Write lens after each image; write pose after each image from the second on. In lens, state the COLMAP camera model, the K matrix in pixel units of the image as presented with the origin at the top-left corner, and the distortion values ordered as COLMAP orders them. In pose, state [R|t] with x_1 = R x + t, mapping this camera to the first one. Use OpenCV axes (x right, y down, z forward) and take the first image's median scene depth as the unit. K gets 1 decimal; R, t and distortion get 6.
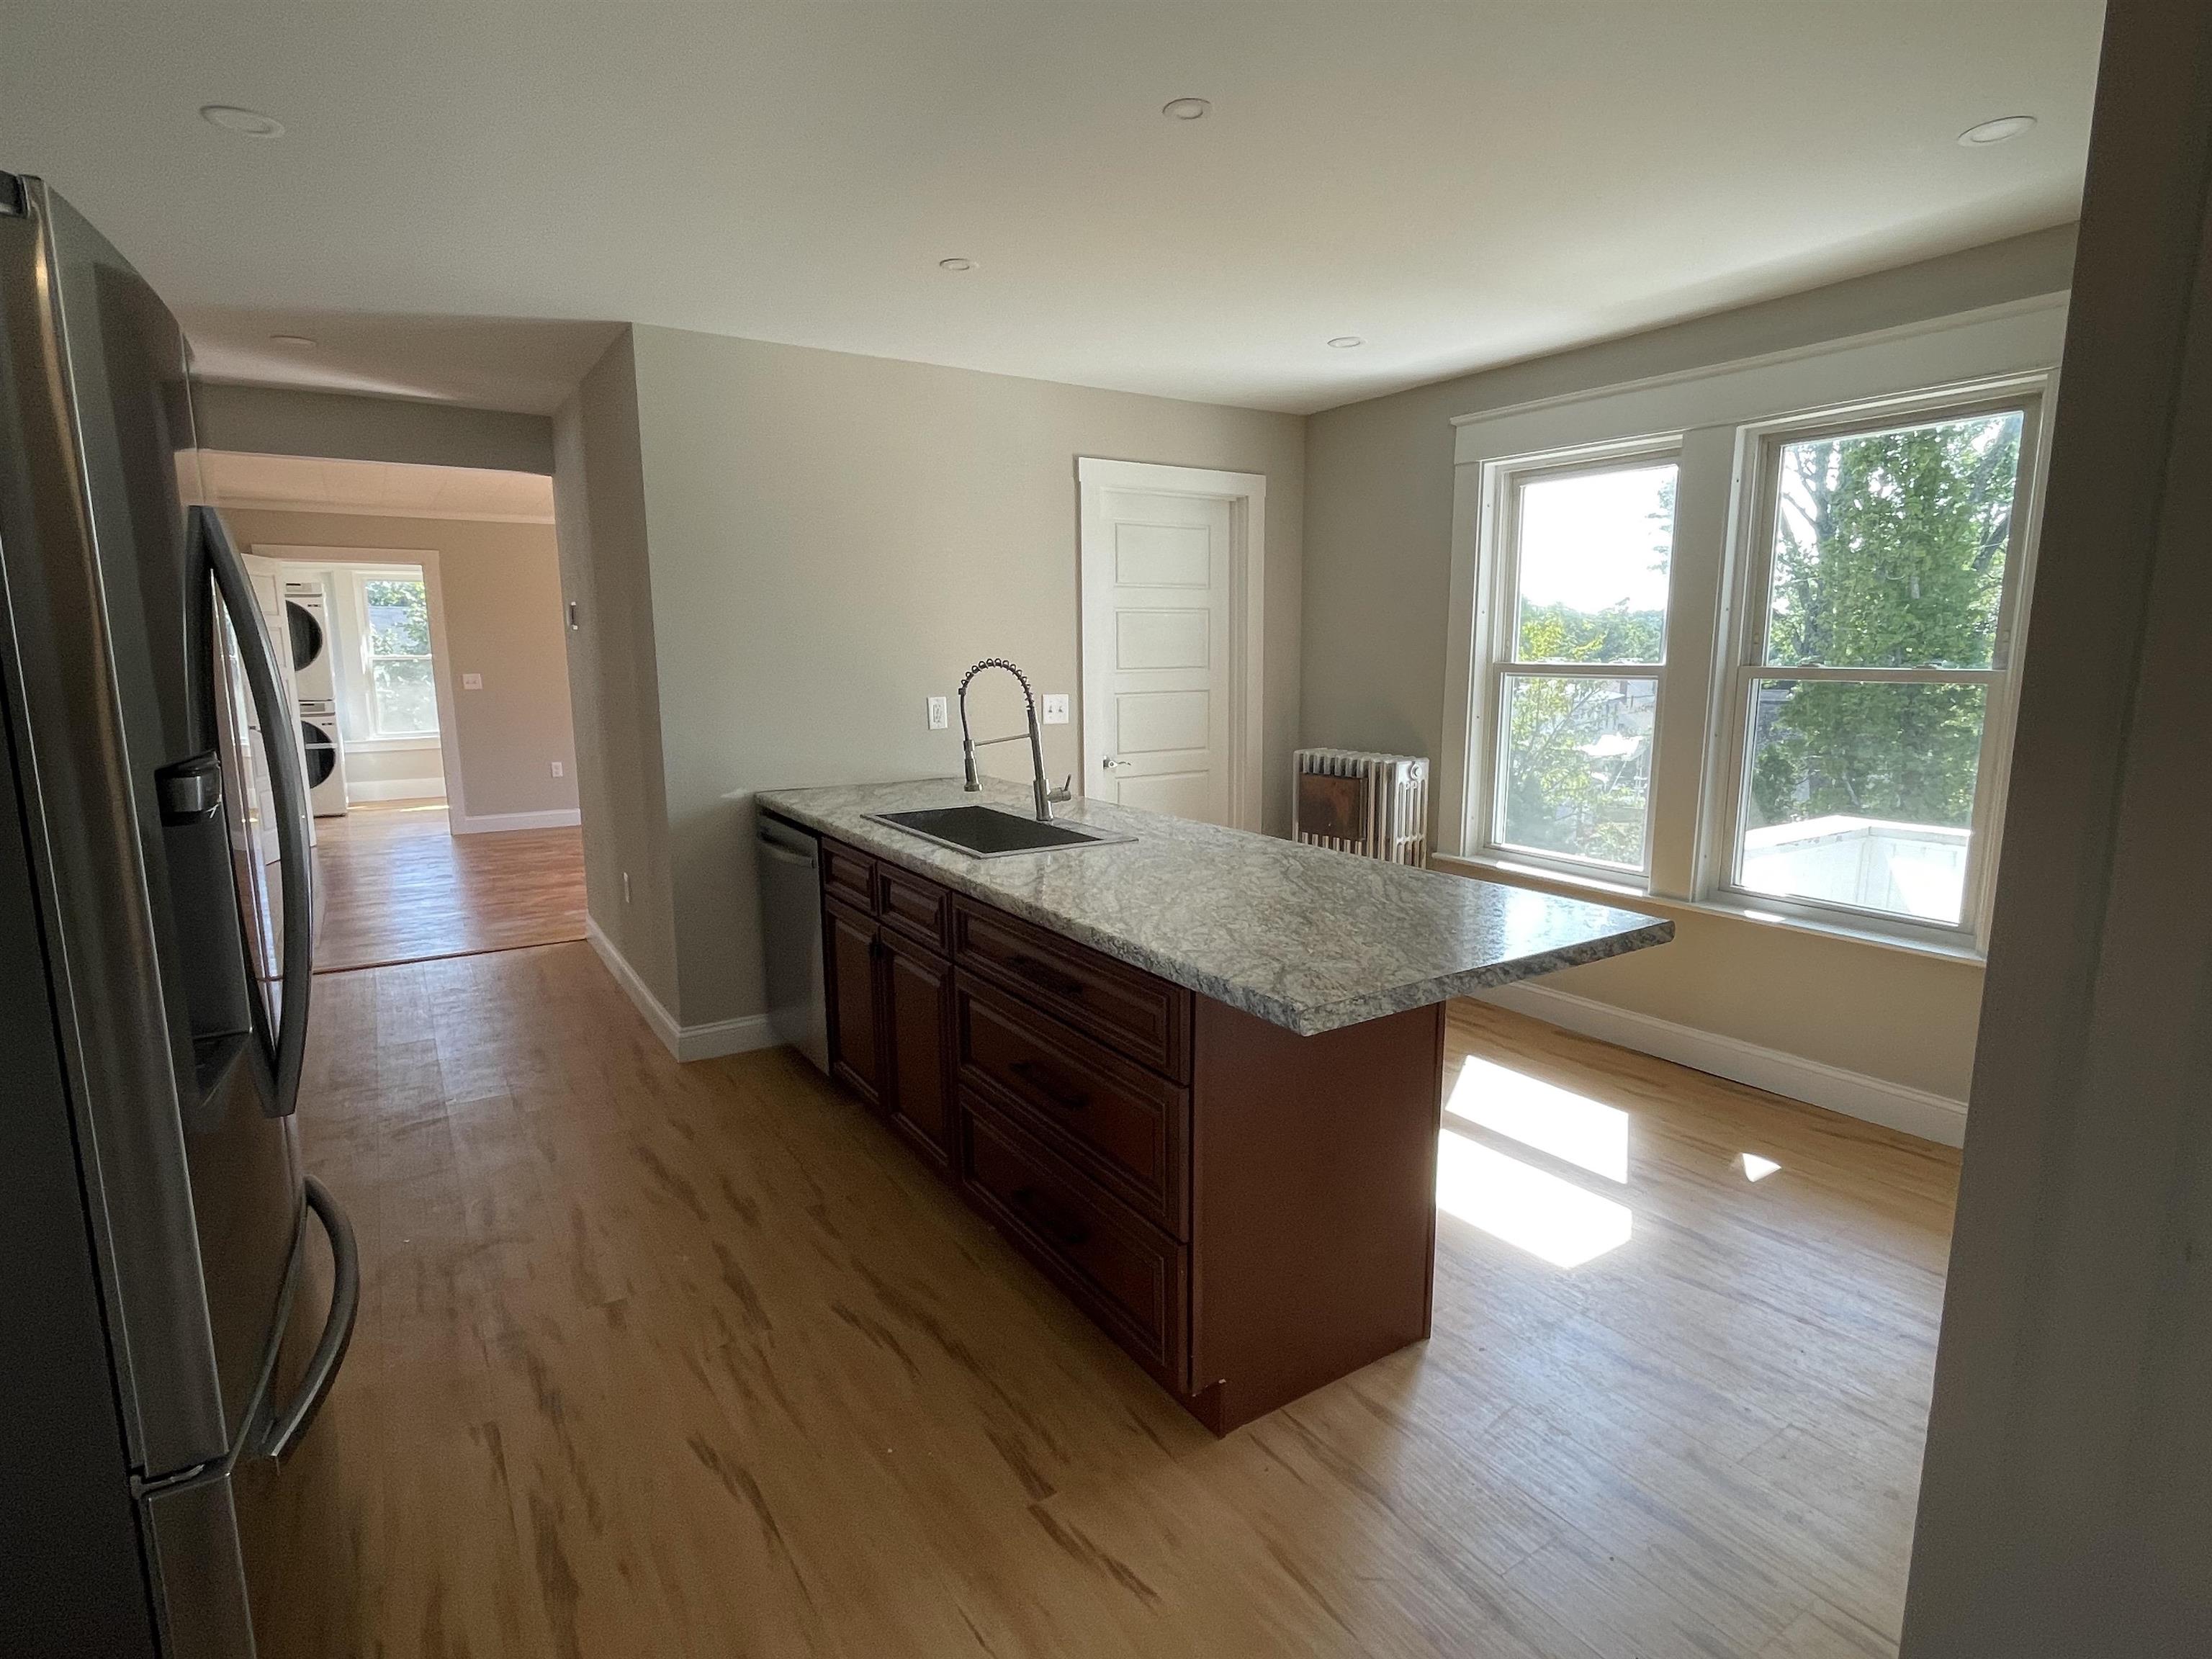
lens RADIAL K [[1135.9, 0, 1105.0], [0, 1135.9, 830.7], [0, 0, 1]] dist [0.006771, 0.000949]
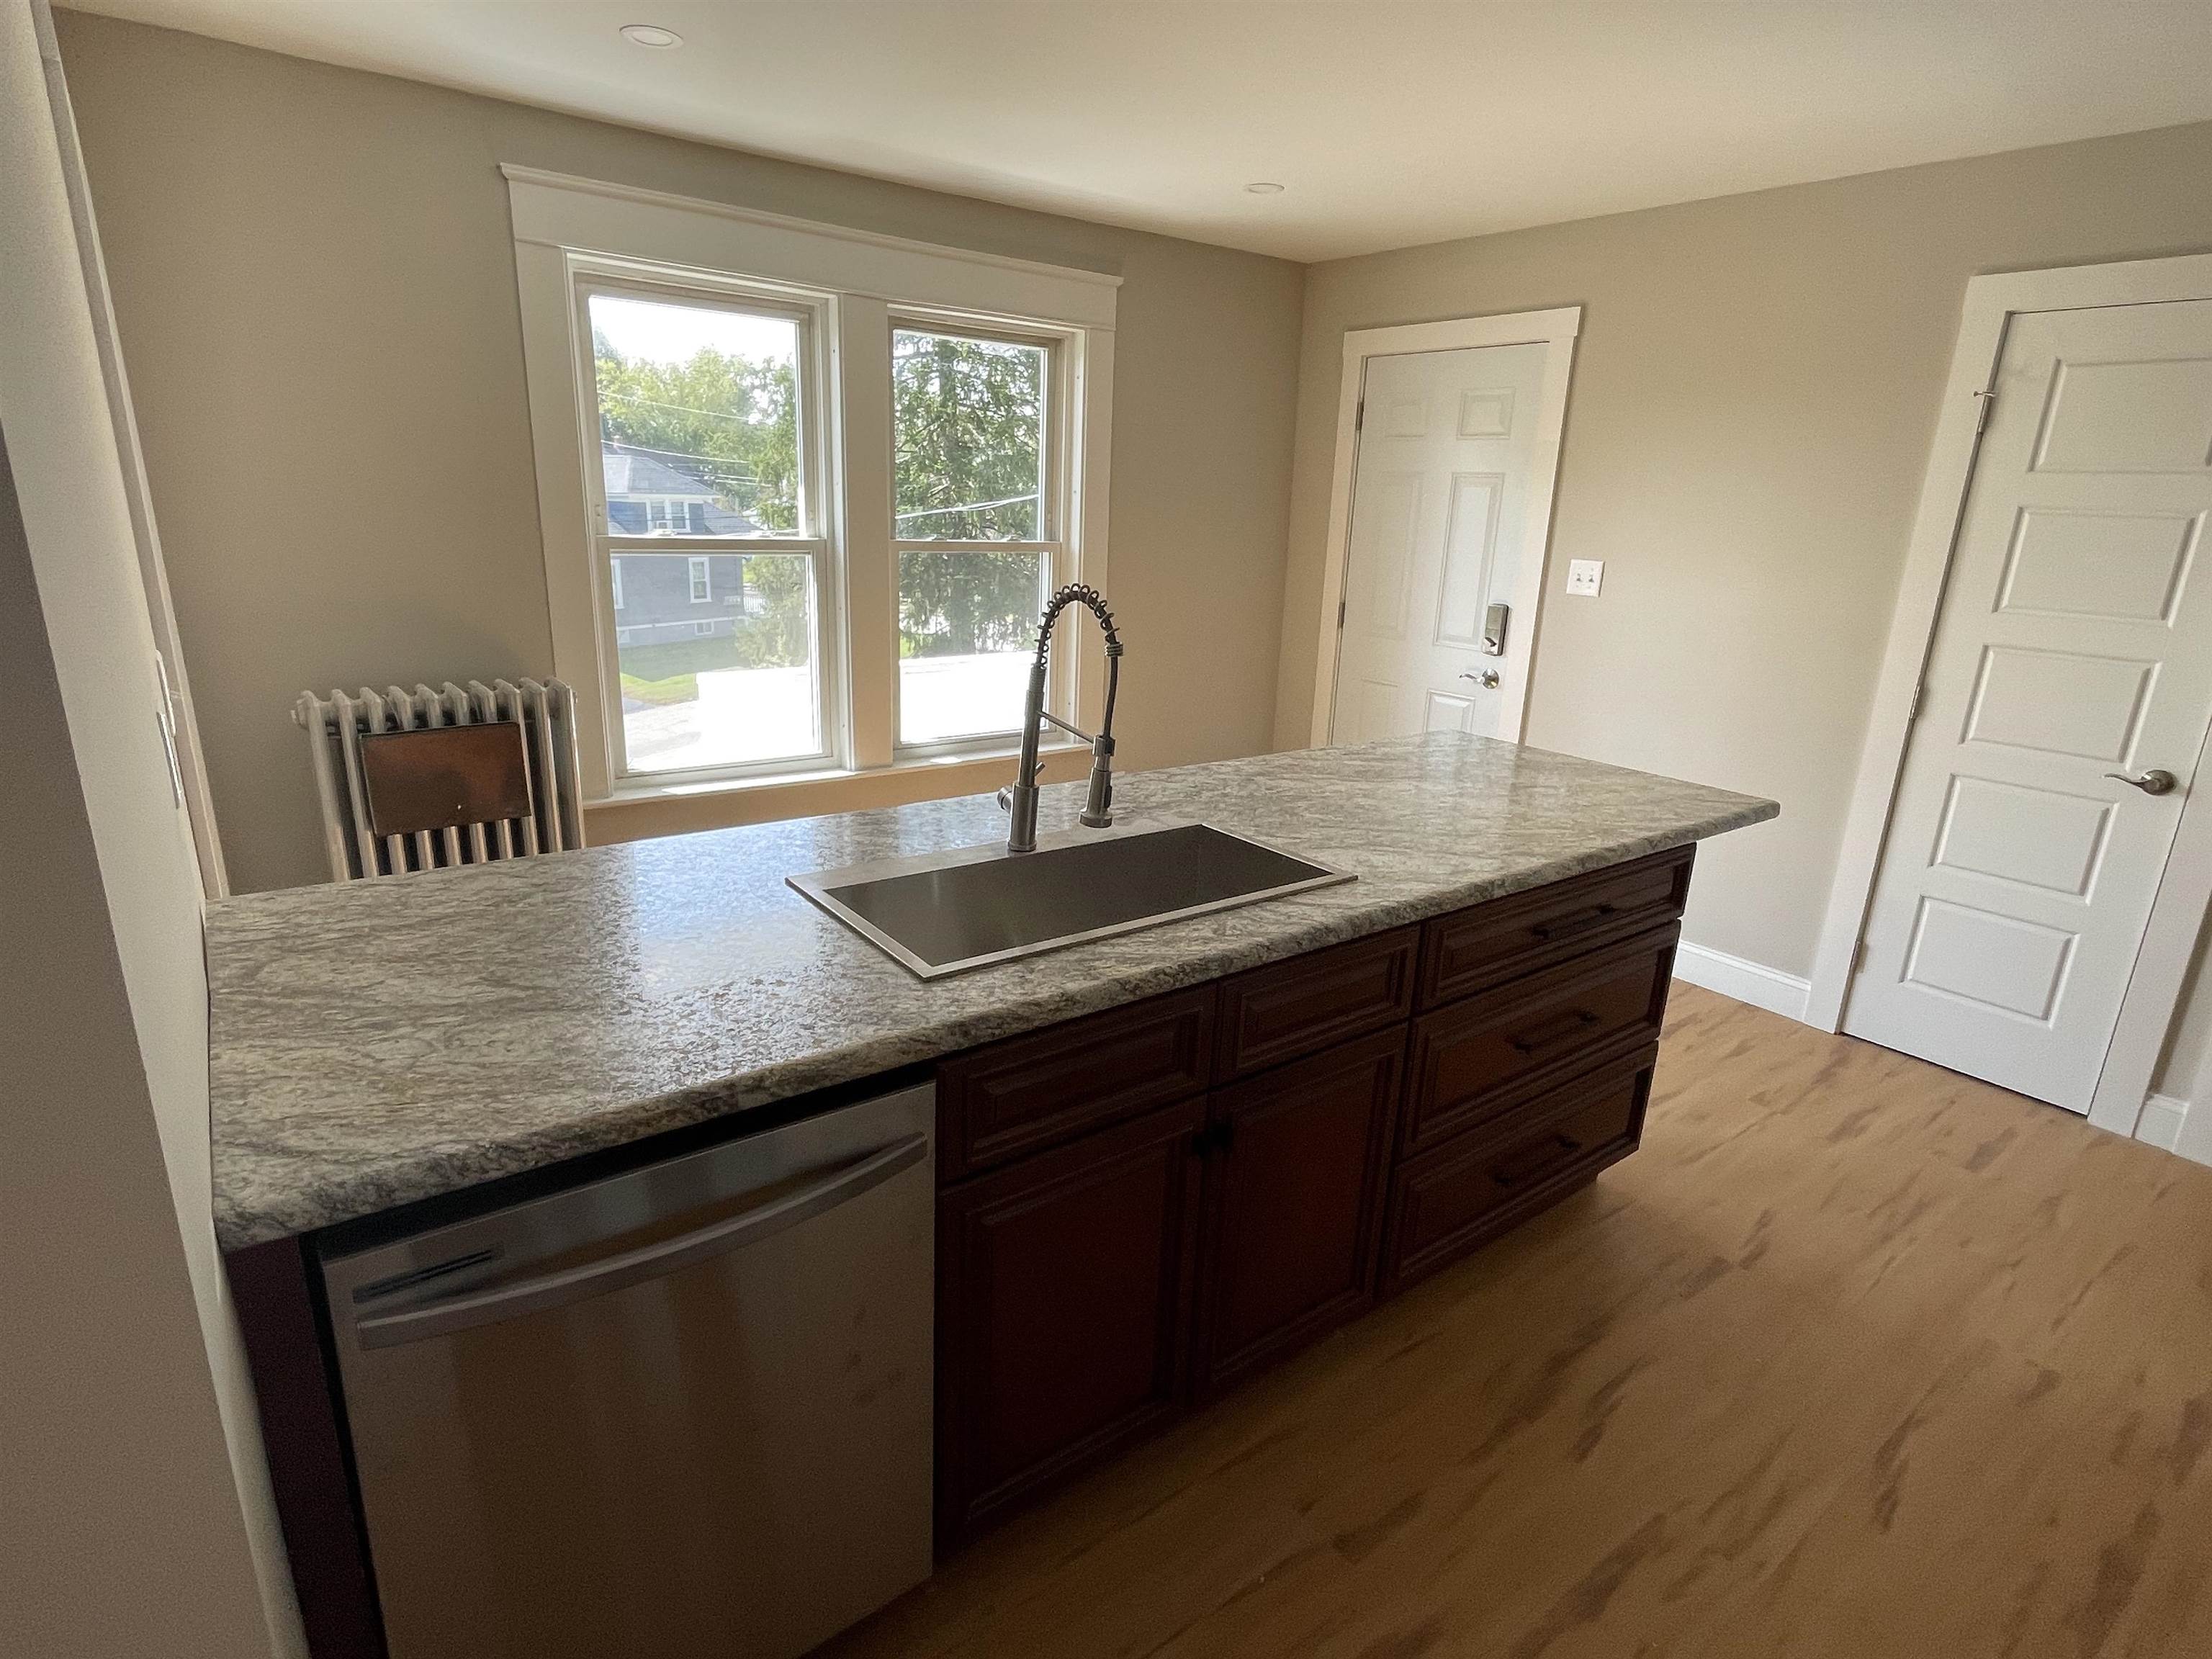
lens RADIAL K [[1148.8, 0, 1107.9], [0, 1148.8, 828.4], [0, 0, 1]] dist [-0.003814, -0.000190]
pose [[-0.080893, -0.276649, 0.957560, -0.894192], [0.124654, 0.950358, 0.285098, -0.263436], [-0.988897, 0.142426, -0.042392, 1.376702]]
